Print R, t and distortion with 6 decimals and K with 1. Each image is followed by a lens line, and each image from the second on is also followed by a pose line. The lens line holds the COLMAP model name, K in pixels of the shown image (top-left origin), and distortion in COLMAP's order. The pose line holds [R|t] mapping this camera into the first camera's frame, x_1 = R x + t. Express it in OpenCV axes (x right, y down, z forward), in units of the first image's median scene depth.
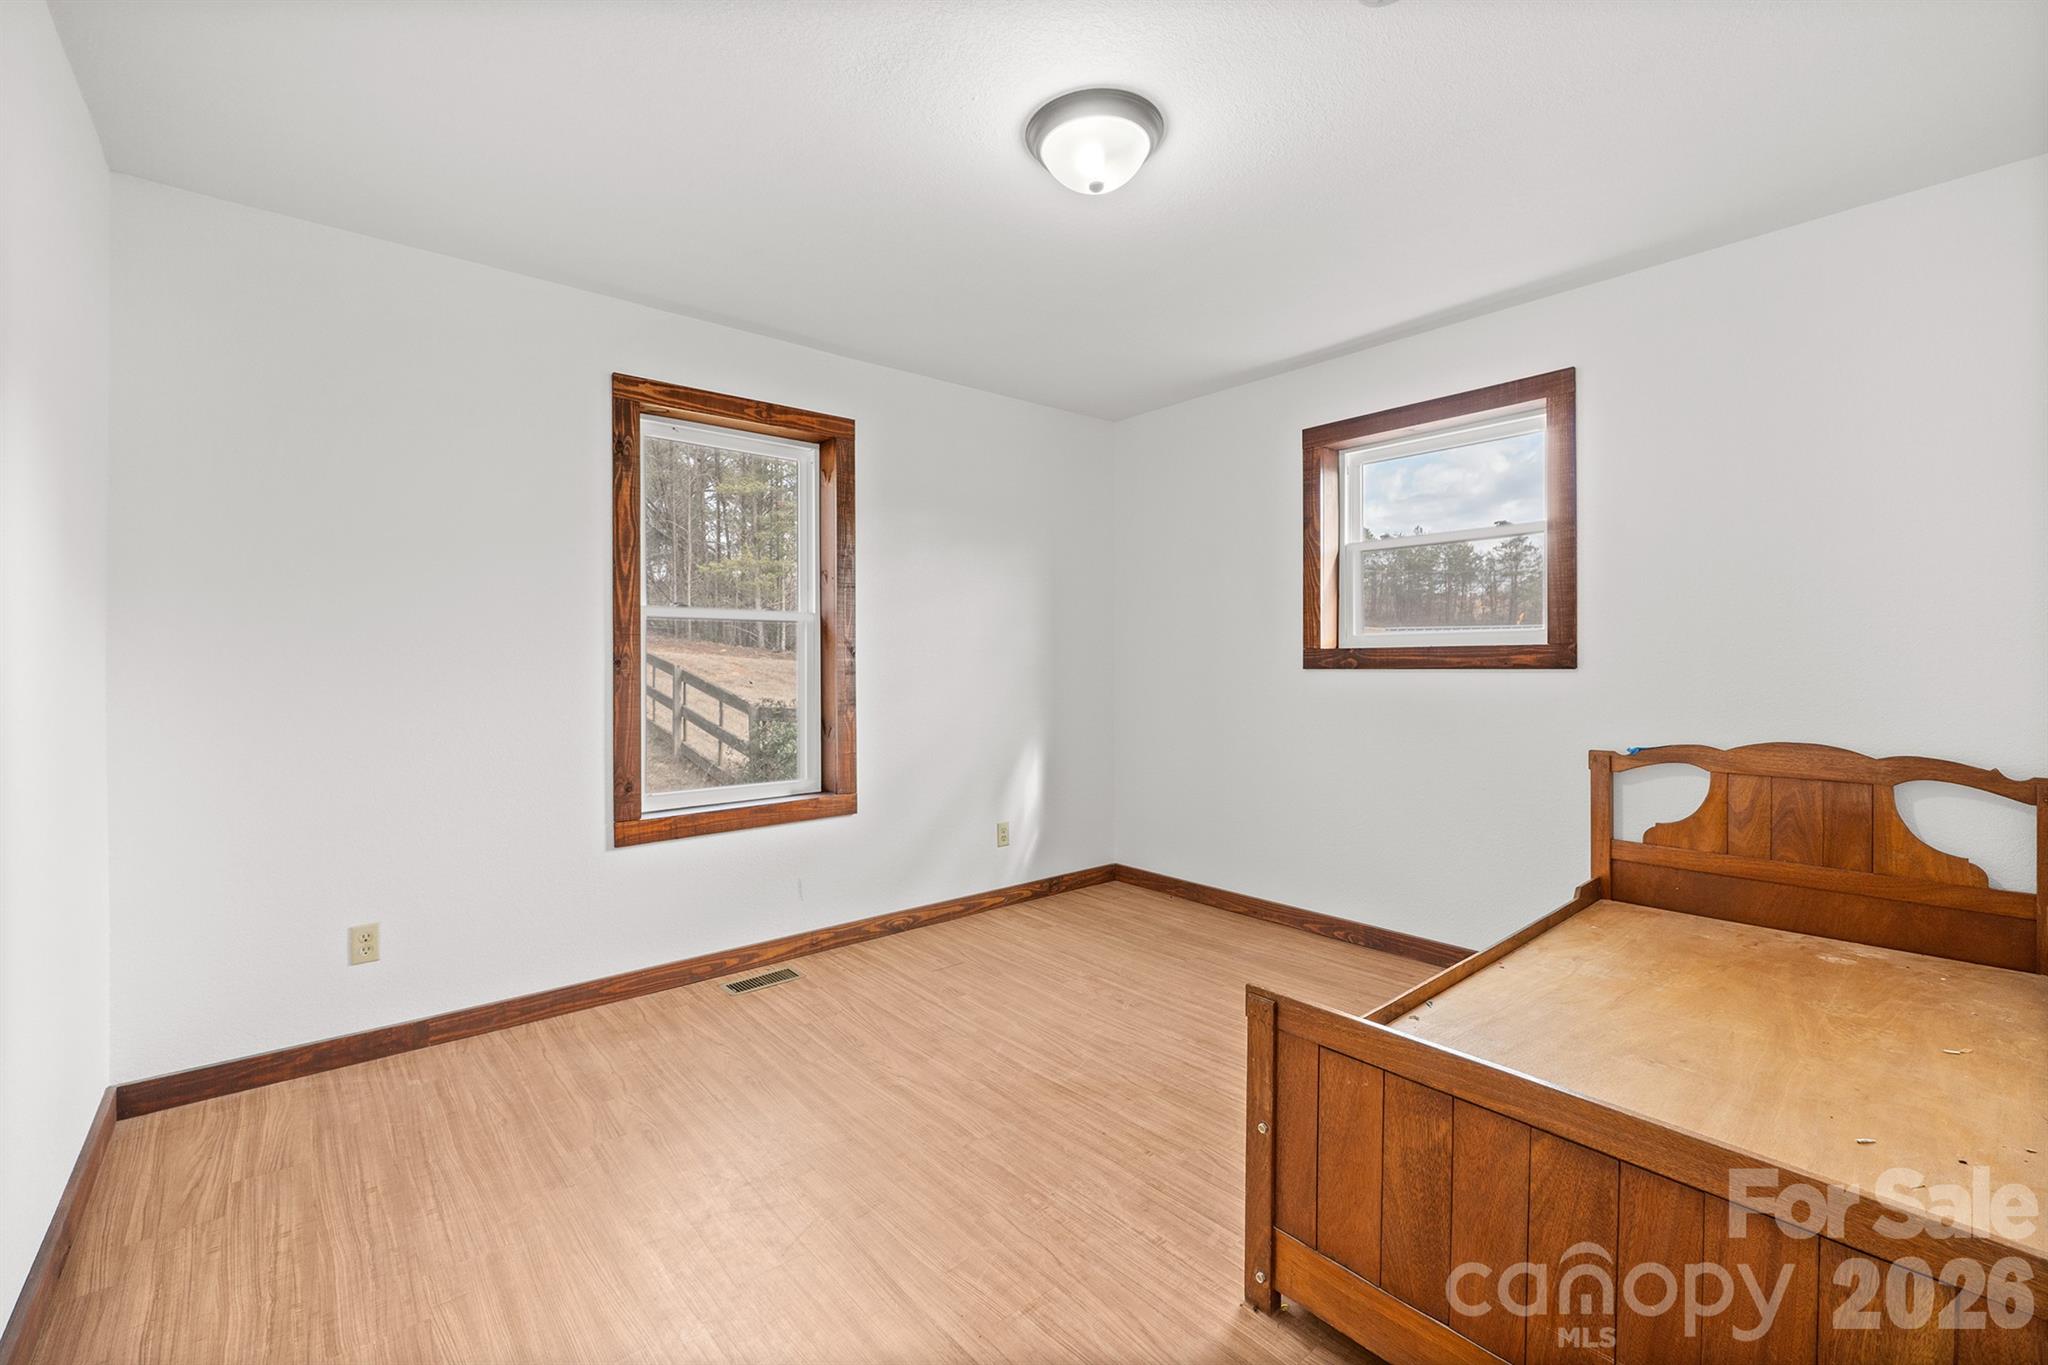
lens RADIAL K [[859.7, 0, 1030.4], [0, 859.7, 665.9], [0, 0, 1]] dist [-0.006118, -0.000493]
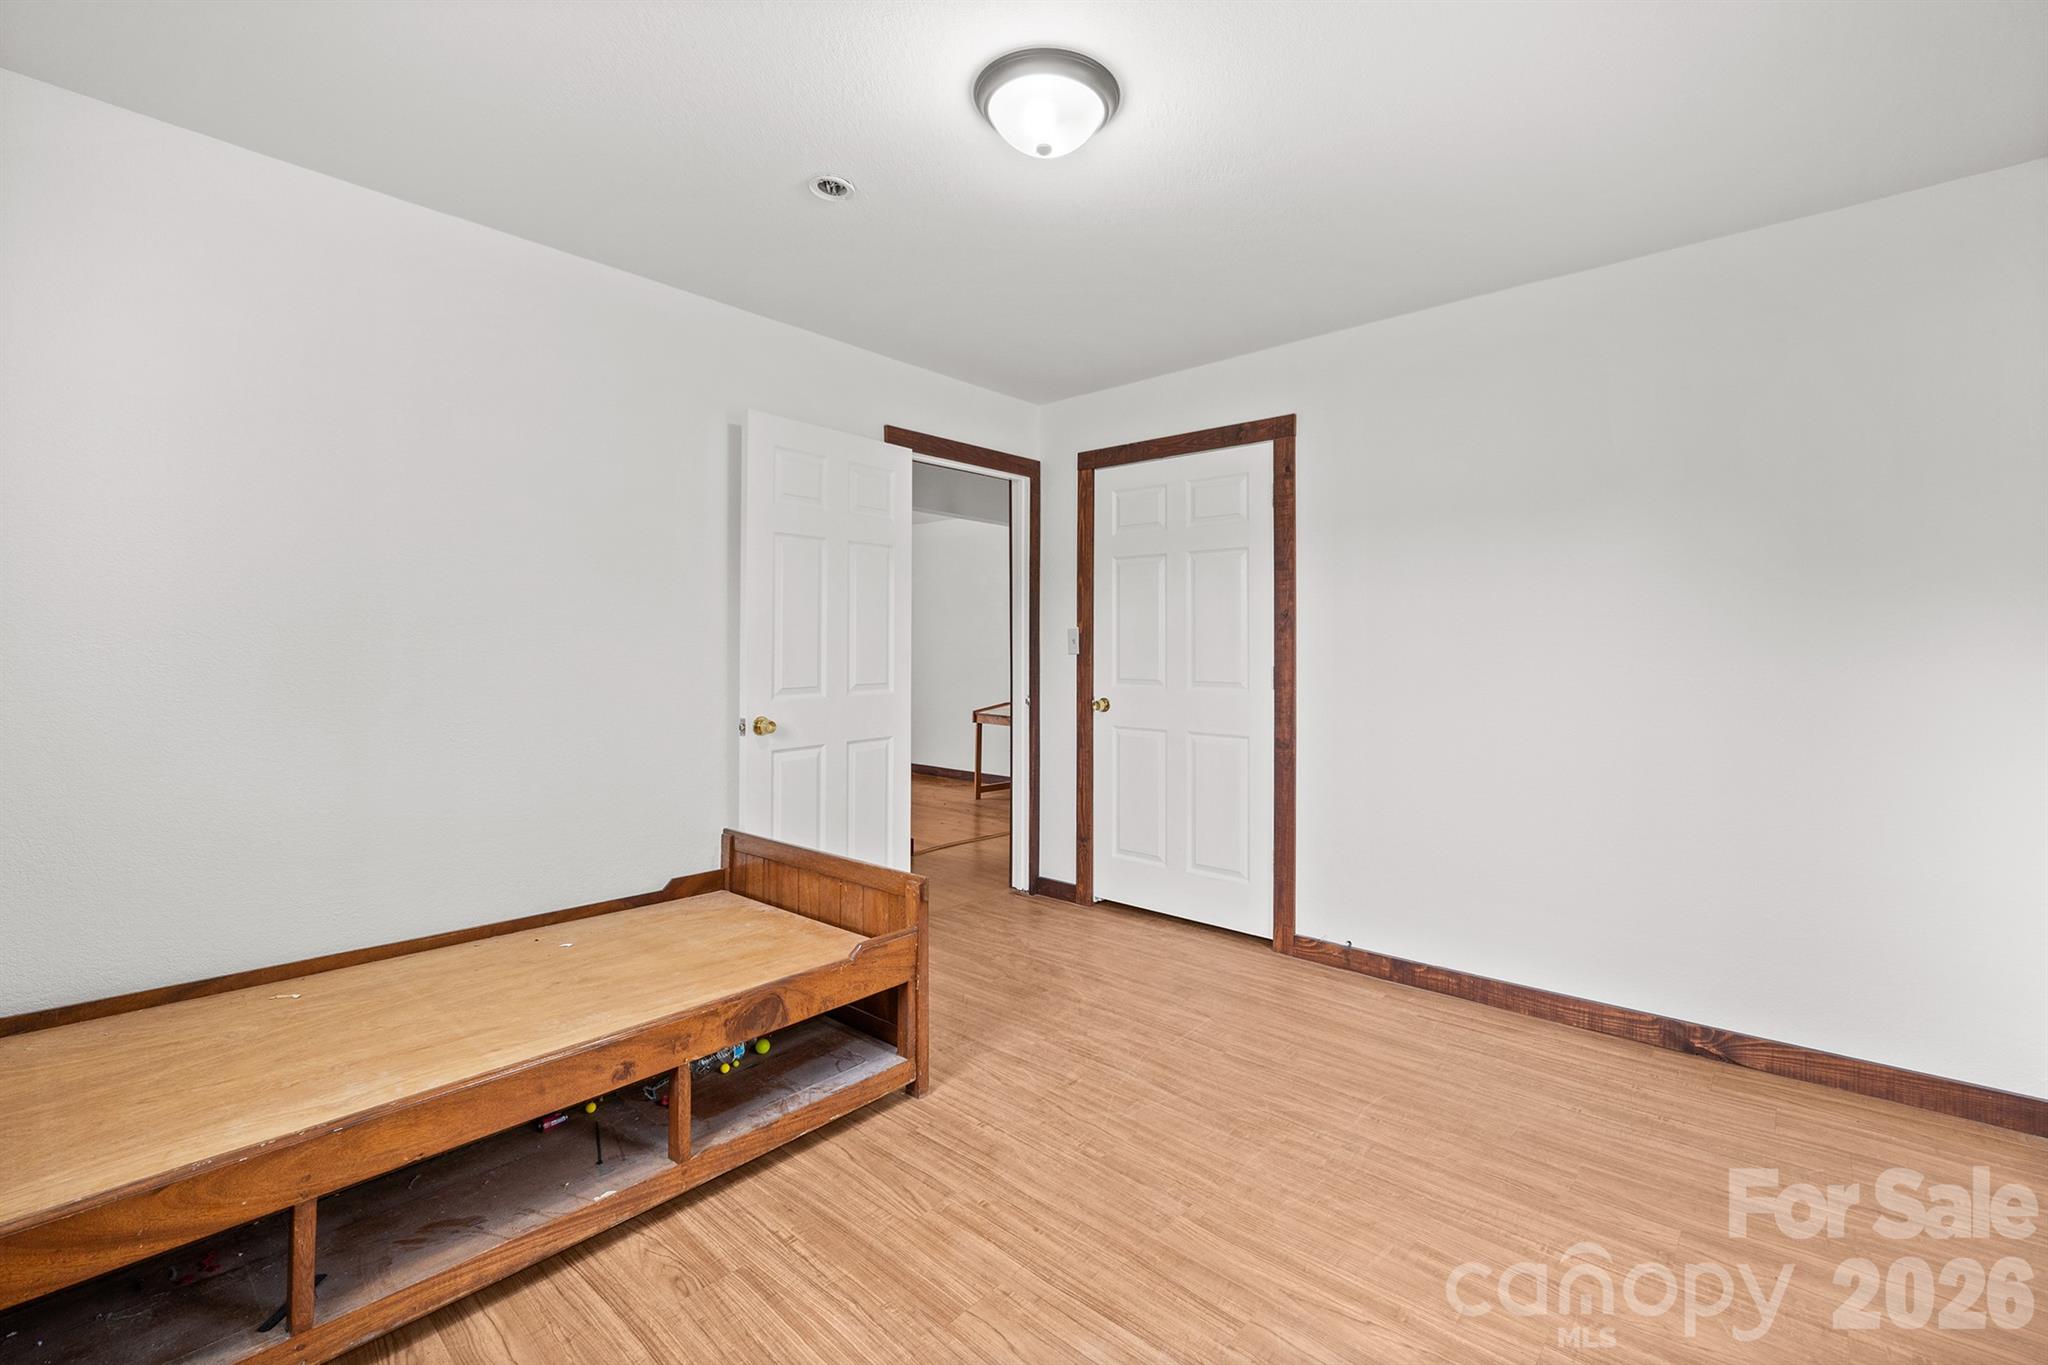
lens RADIAL K [[859.7, 0, 1030.4], [0, 859.7, 665.9], [0, 0, 1]] dist [-0.006118, -0.000493]
pose [[-0.990802, 0.000805, -0.135319, 0.216855], [-0.001817, 0.999813, 0.019253, -0.013989], [0.135310, 0.019321, -0.990615, 1.934587]]
